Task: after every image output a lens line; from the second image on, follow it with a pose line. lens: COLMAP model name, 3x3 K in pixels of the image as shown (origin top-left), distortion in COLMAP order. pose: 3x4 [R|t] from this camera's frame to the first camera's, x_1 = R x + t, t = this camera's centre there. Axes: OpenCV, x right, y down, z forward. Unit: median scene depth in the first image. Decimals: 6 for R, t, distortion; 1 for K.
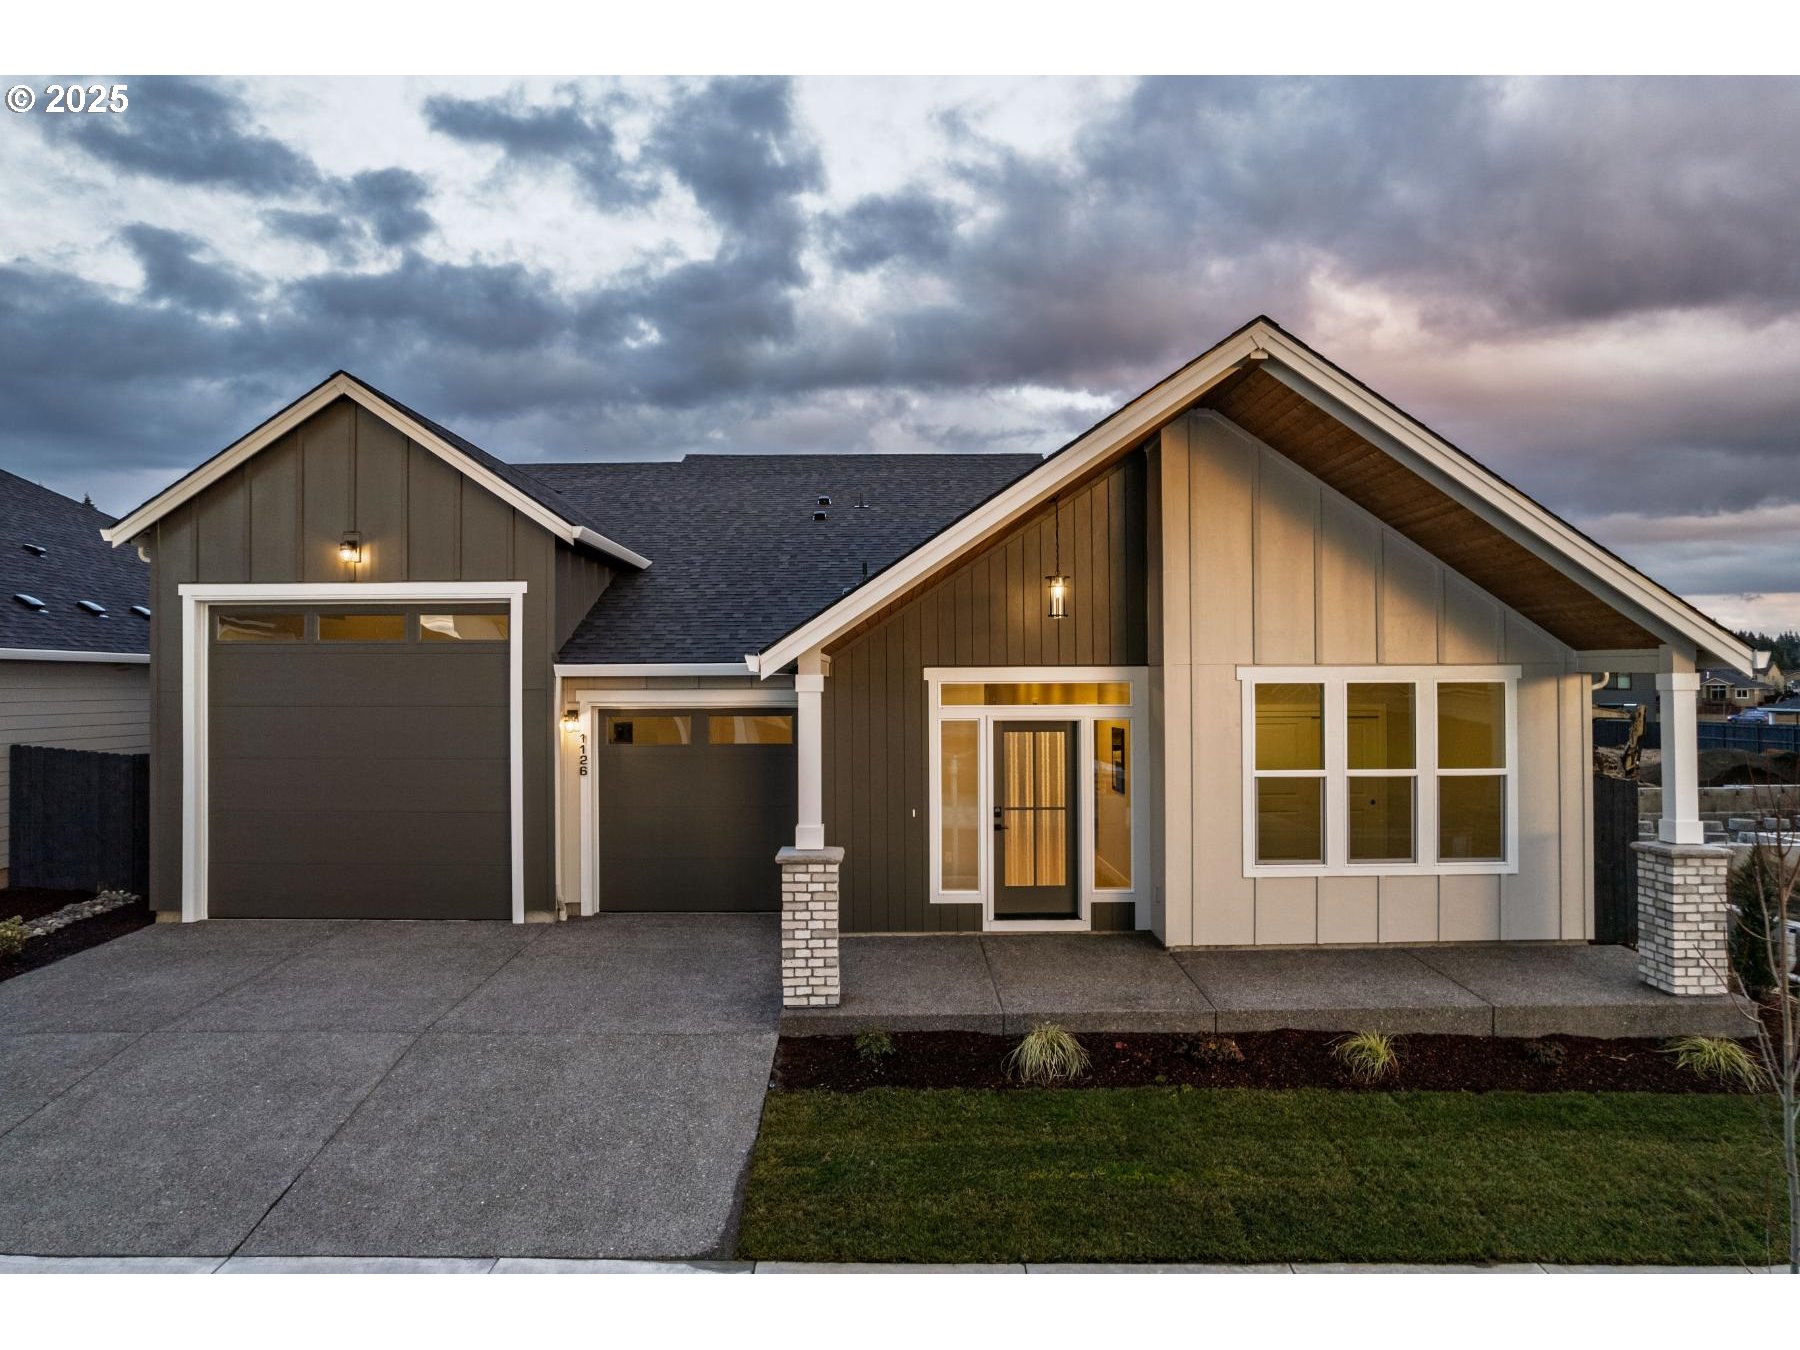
lens RADIAL K [[1214.3, 0, 900.0], [0, 1214.3, 675.0], [0, 0, 1]] dist [-0.079640, 0.083358]
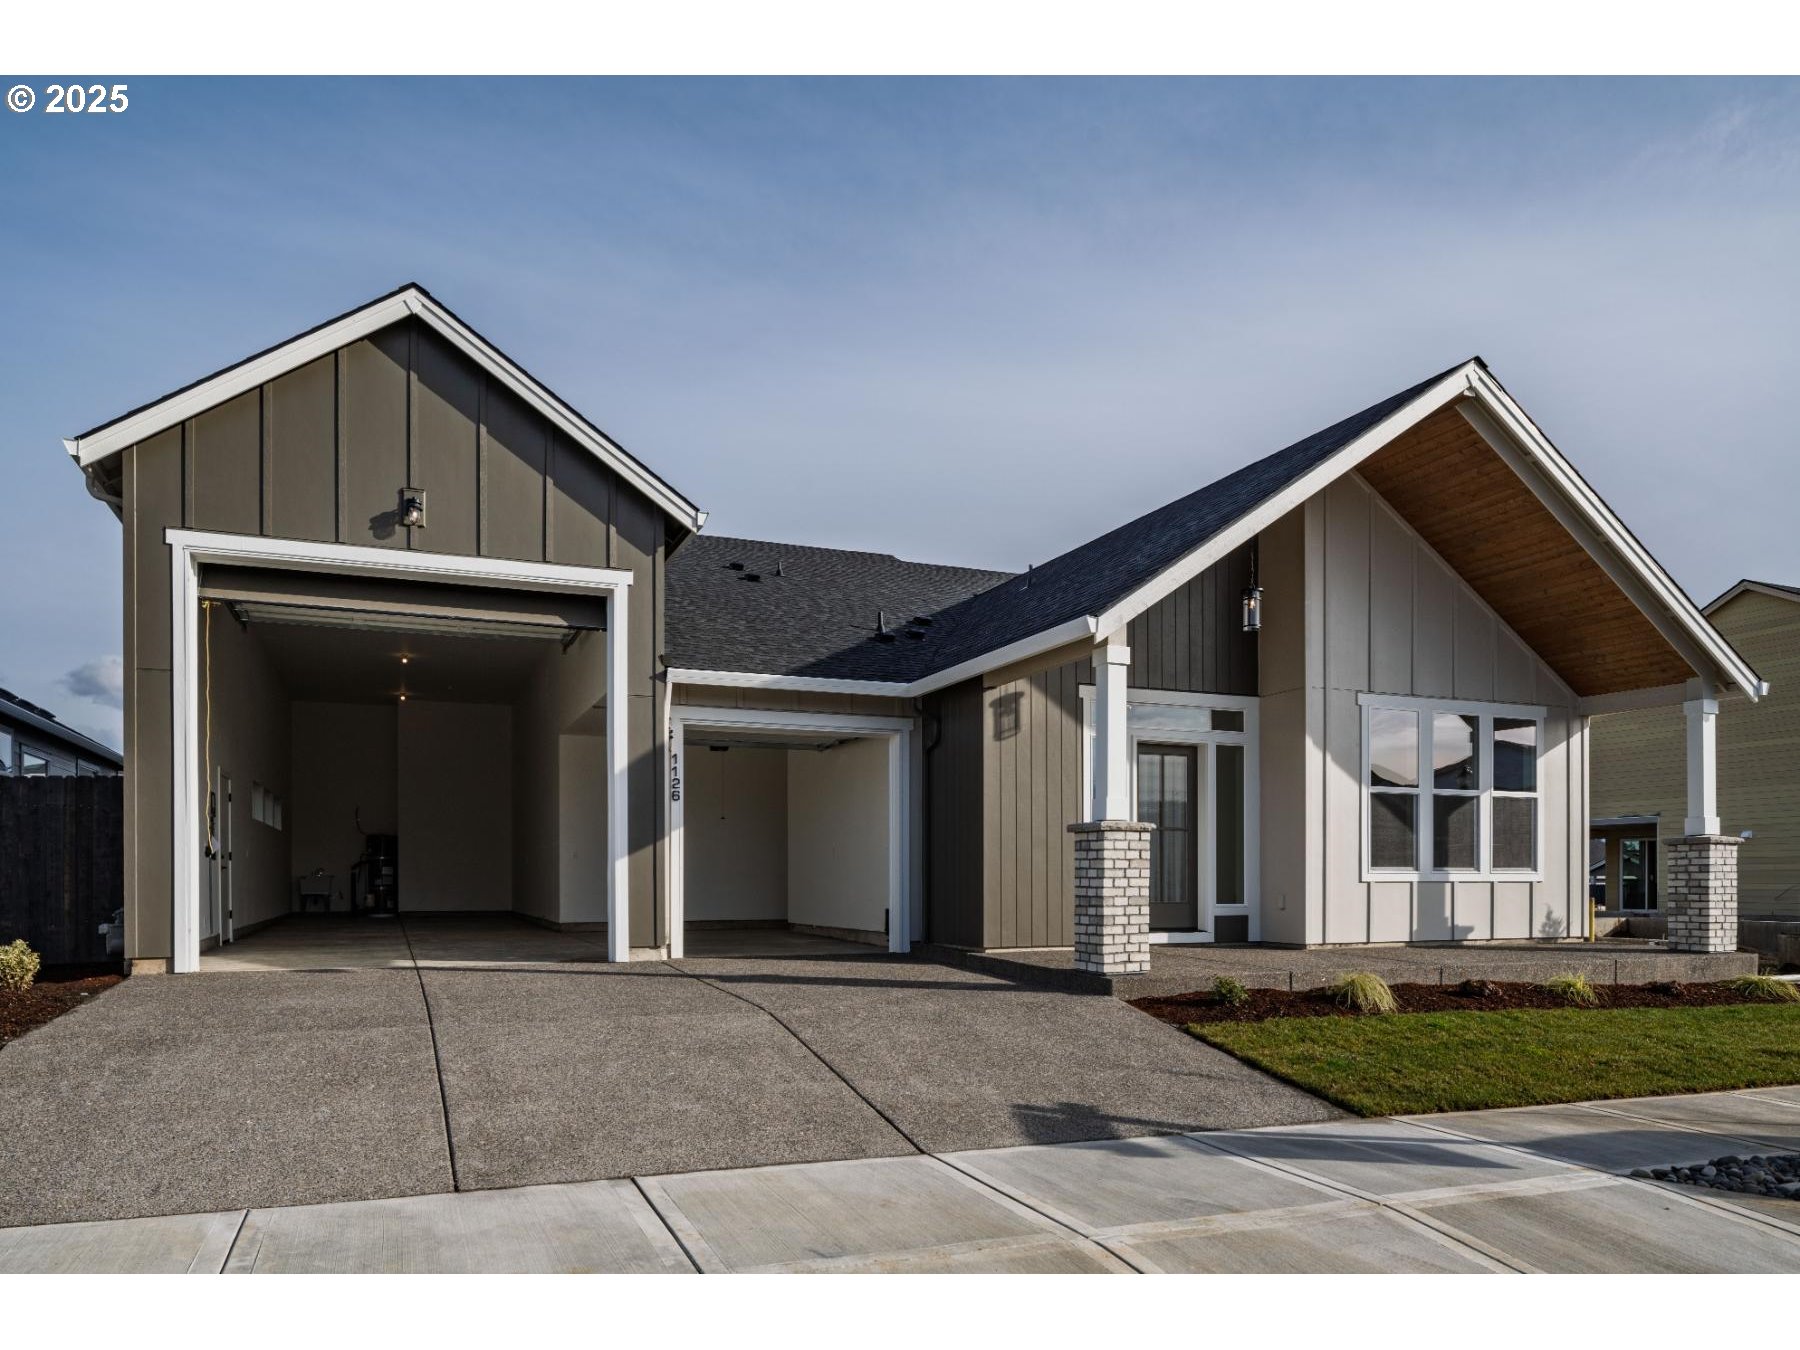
lens RADIAL K [[1271.4, 0, 878.3], [0, 1271.4, 902.9], [0, 0, 1]] dist [-0.003889, -0.000141]
pose [[0.921558, 0.000935, 0.388239, -0.656426], [-0.005584, 0.999926, 0.010848, 0.198920], [-0.388200, -0.012165, 0.921495, 0.099398]]
